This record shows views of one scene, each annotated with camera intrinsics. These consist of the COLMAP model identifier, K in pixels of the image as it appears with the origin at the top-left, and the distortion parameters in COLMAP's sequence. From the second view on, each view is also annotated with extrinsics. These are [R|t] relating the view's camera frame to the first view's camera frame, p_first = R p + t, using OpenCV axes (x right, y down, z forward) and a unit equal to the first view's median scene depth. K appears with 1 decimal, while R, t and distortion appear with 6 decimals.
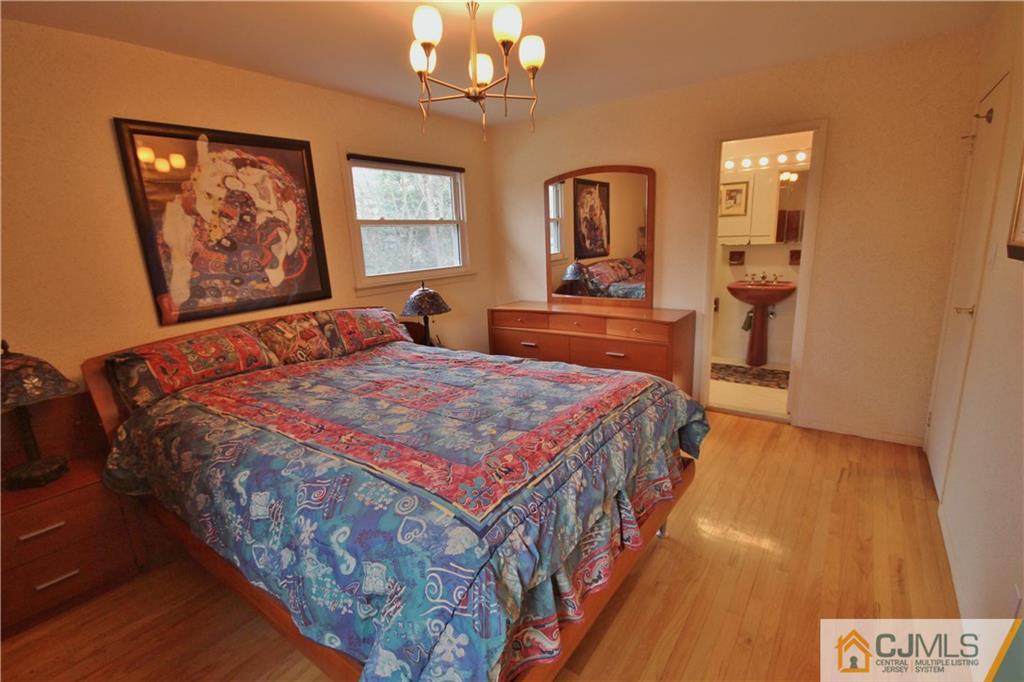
lens RADIAL K [[470.7, 0, 517.5], [0, 470.7, 345.1], [0, 0, 1]] dist [-0.000404, -0.000075]
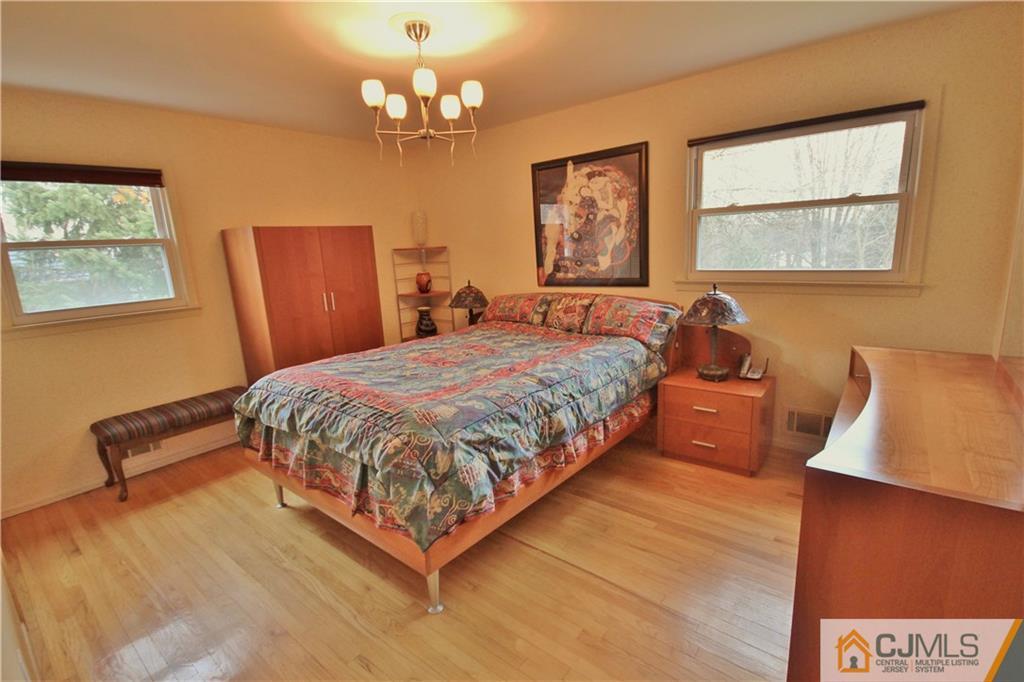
lens RADIAL K [[470.7, 0, 516.0], [0, 470.7, 338.8], [0, 0, 1]] dist [-0.000404, -0.000075]
pose [[-0.054671, 0.246926, -0.967491, 0.775035], [-0.177079, 0.951184, 0.252770, -0.232236], [0.982677, 0.185141, -0.008277, 0.838215]]
